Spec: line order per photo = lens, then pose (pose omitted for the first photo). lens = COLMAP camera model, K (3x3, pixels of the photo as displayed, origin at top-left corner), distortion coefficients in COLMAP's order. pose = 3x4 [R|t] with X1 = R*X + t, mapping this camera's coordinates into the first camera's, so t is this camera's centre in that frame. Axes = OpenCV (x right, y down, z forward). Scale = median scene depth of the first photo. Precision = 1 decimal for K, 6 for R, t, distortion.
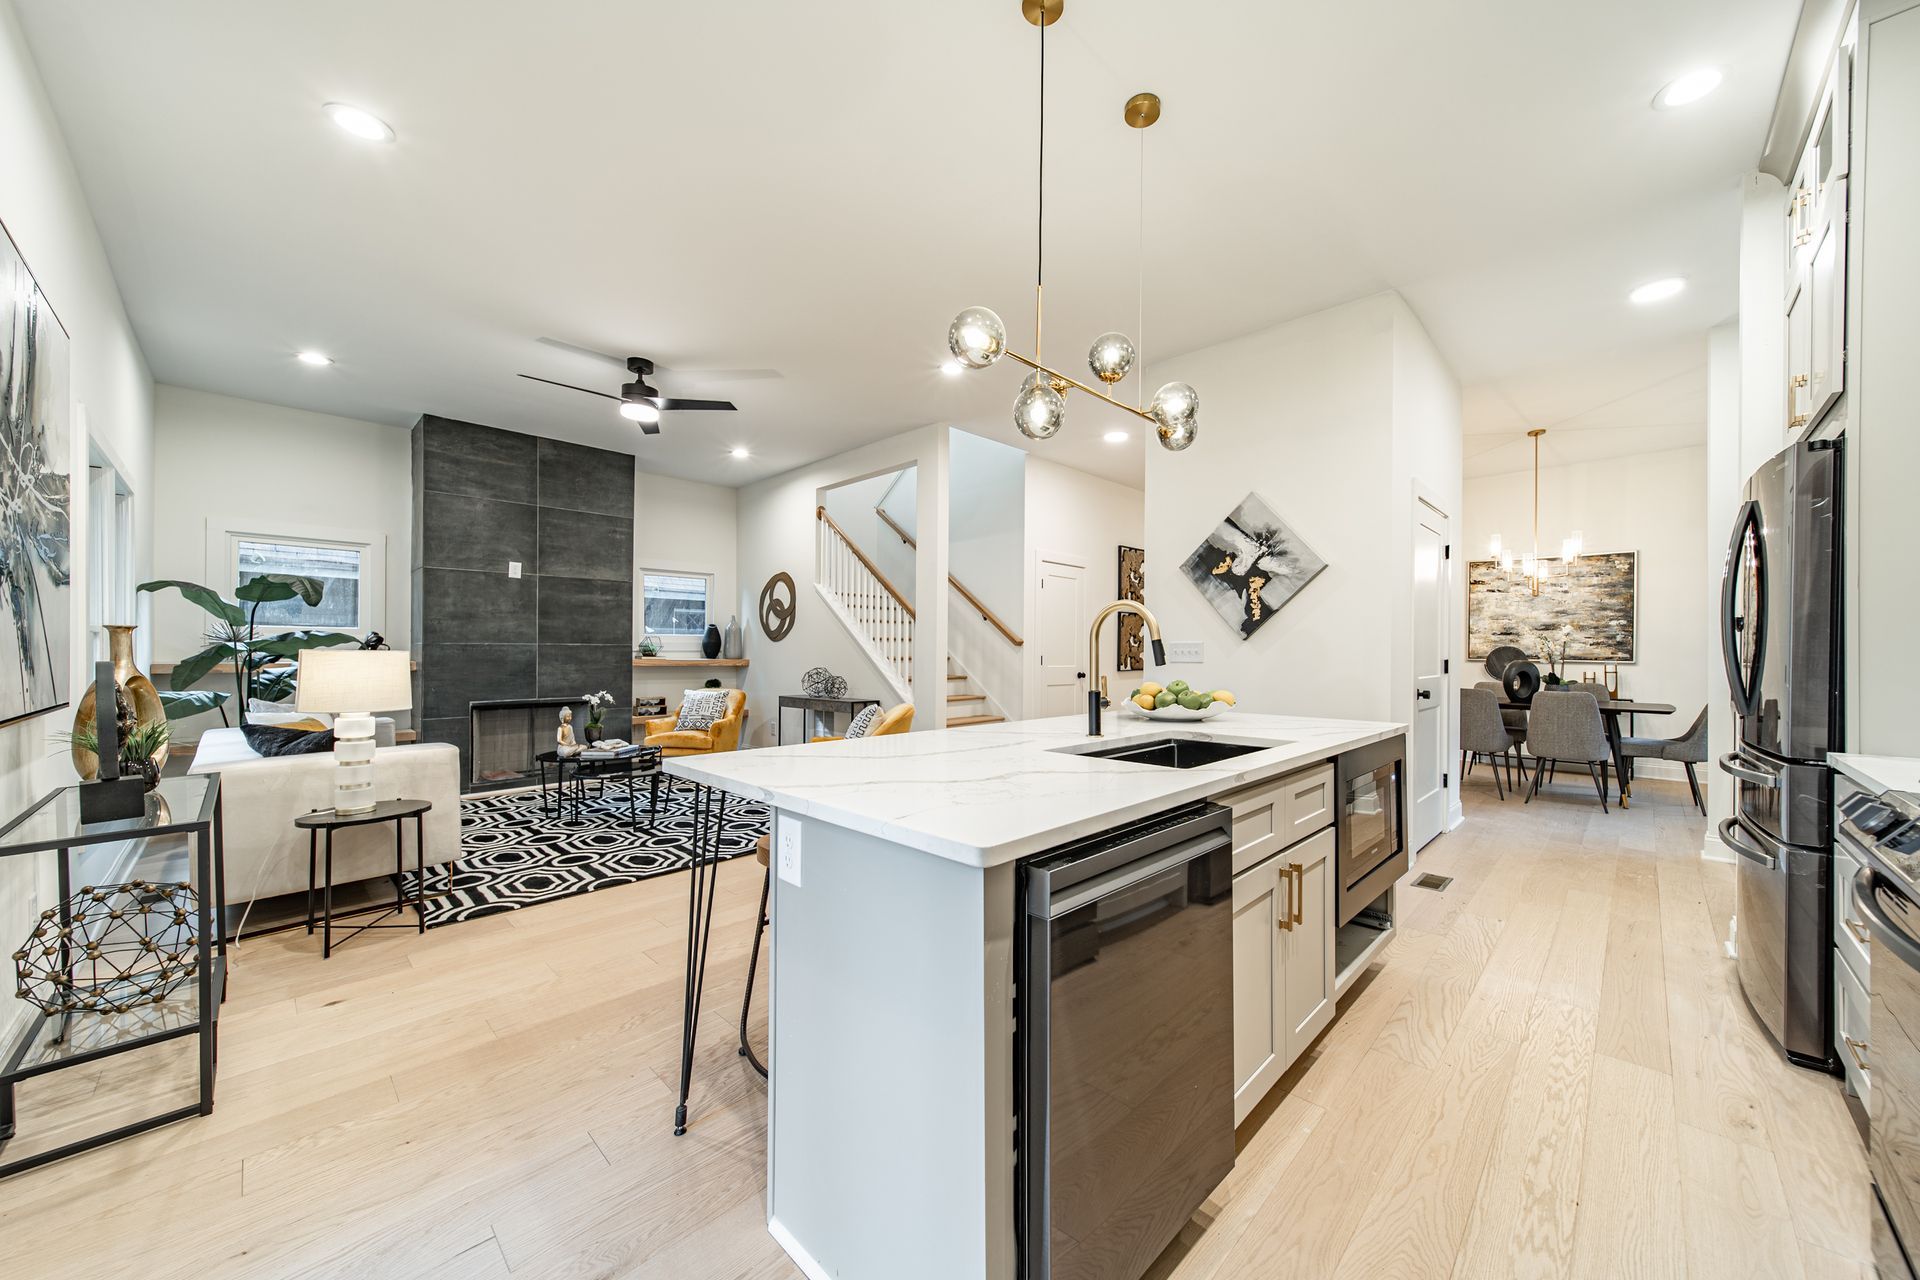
lens RADIAL K [[693.4, 0, 988.0], [0, 693.4, 649.2], [0, 0, 1]] dist [0.007817, -0.000014]
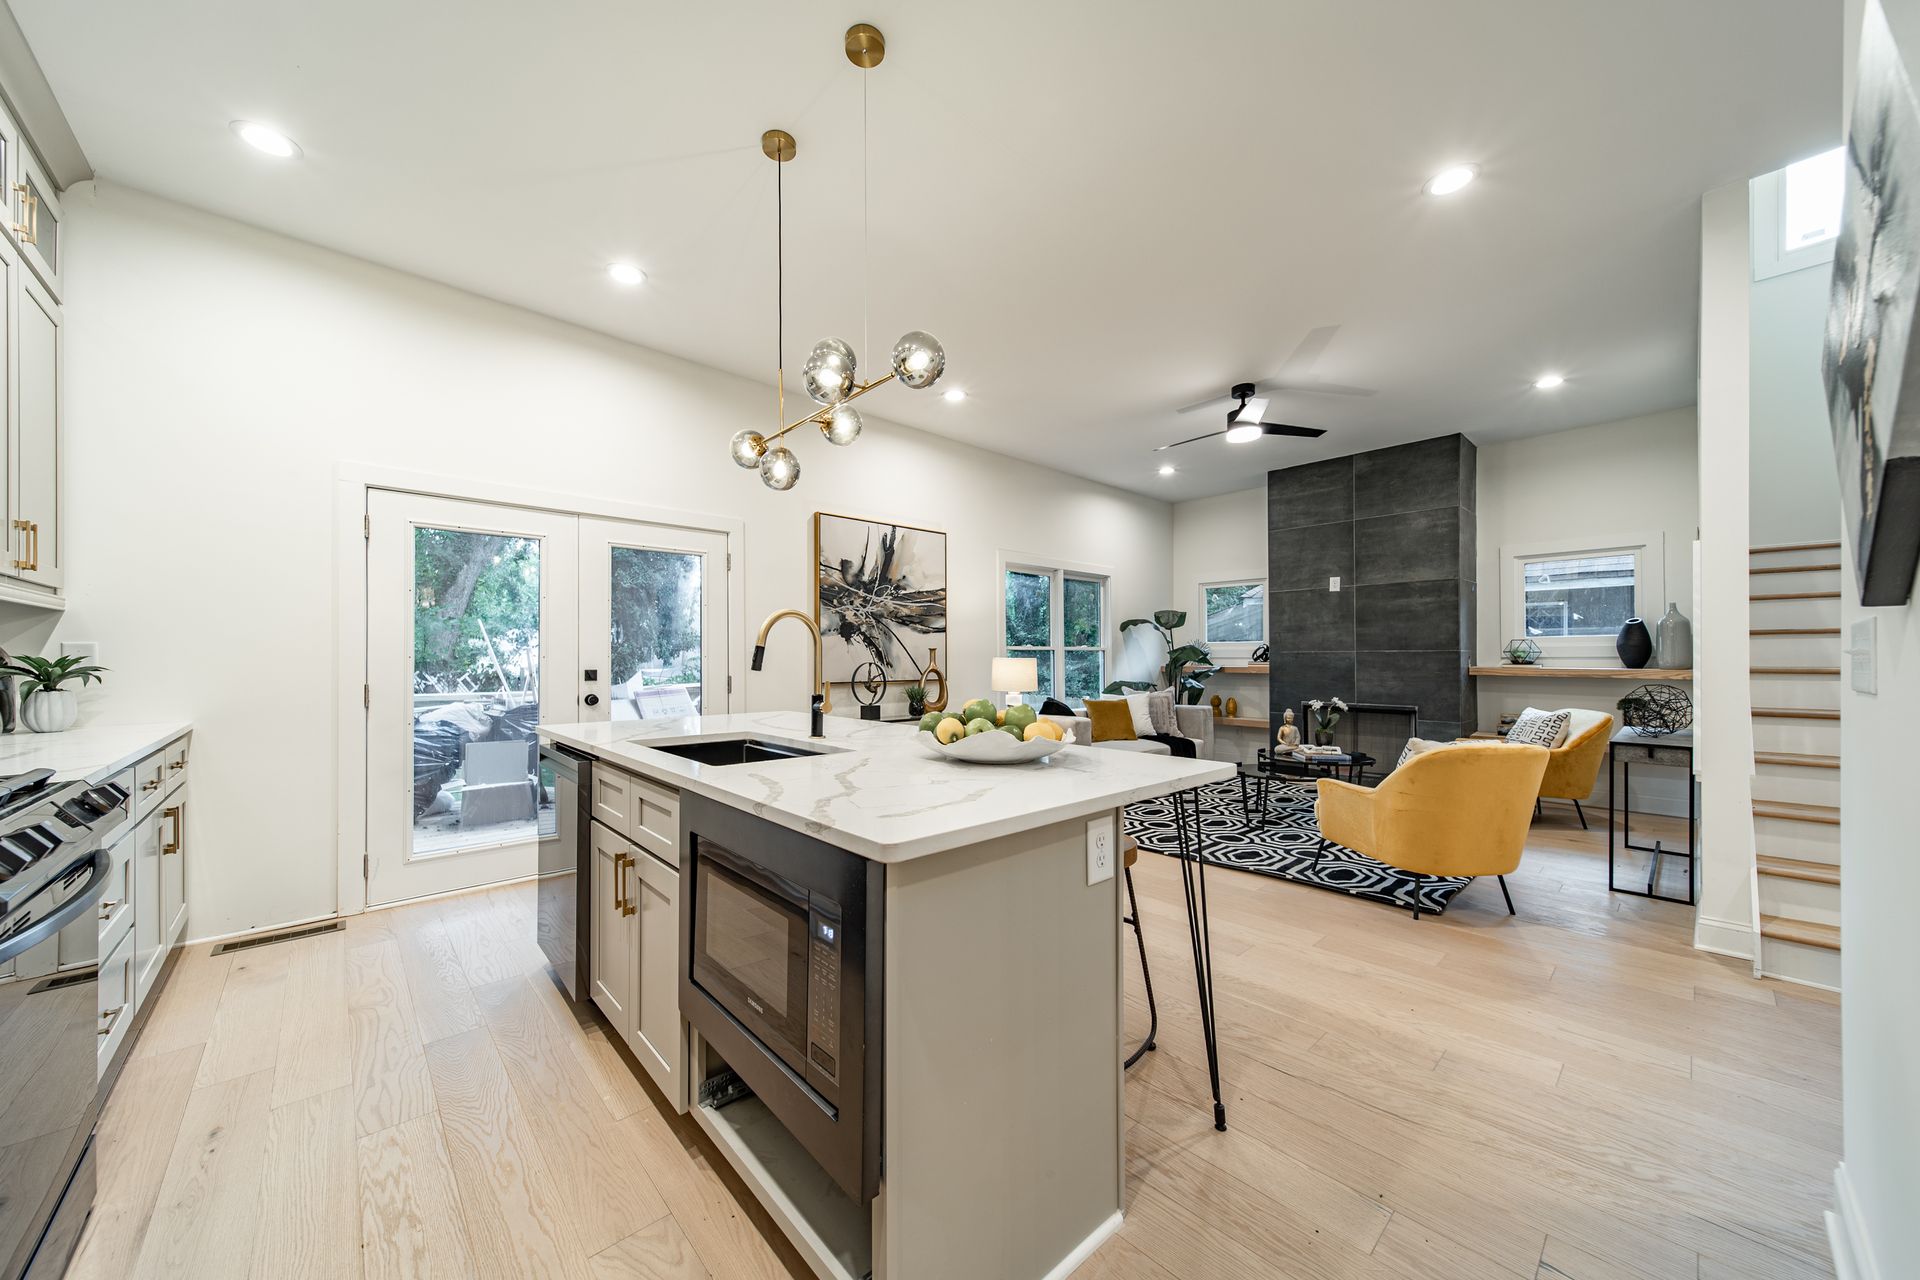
lens RADIAL K [[681.0, 0, 949.8], [0, 681.0, 655.1], [0, 0, 1]] dist [0.013526, -0.000062]
pose [[-0.078166, -0.006709, -0.996918, 0.453745], [0.004559, 0.999964, -0.007087, 0.002868], [0.996930, -0.005098, -0.078133, 0.493312]]
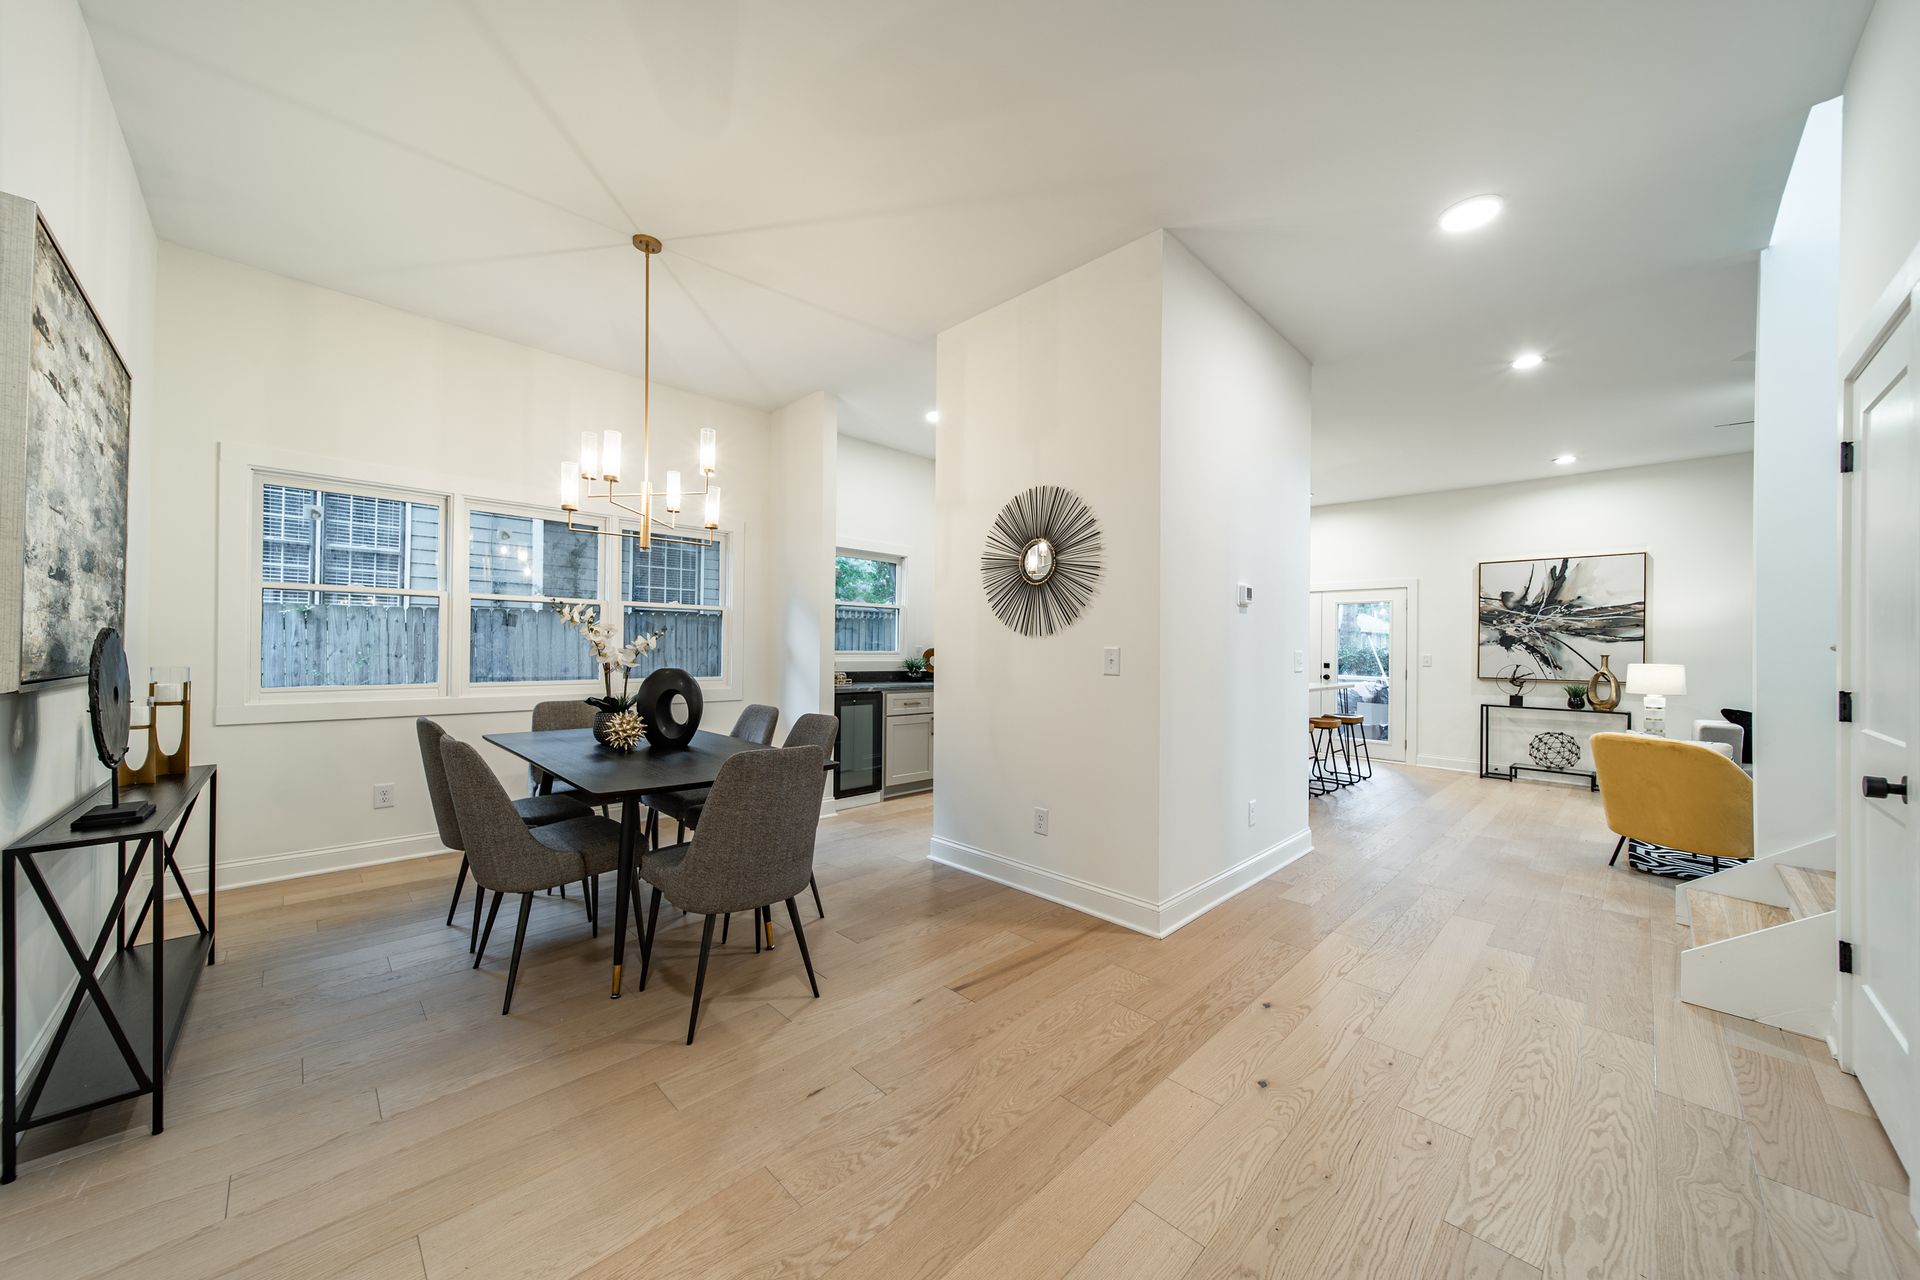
lens RADIAL K [[669.8, 0, 946.8], [0, 669.8, 645.6], [0, 0, 1]] dist [0.007794, -0.000108]
pose [[-0.998798, -0.017814, 0.045660, 0.551062], [-0.018133, 0.999814, -0.006582, -0.001939], [-0.045534, -0.007402, -0.998935, 1.562942]]
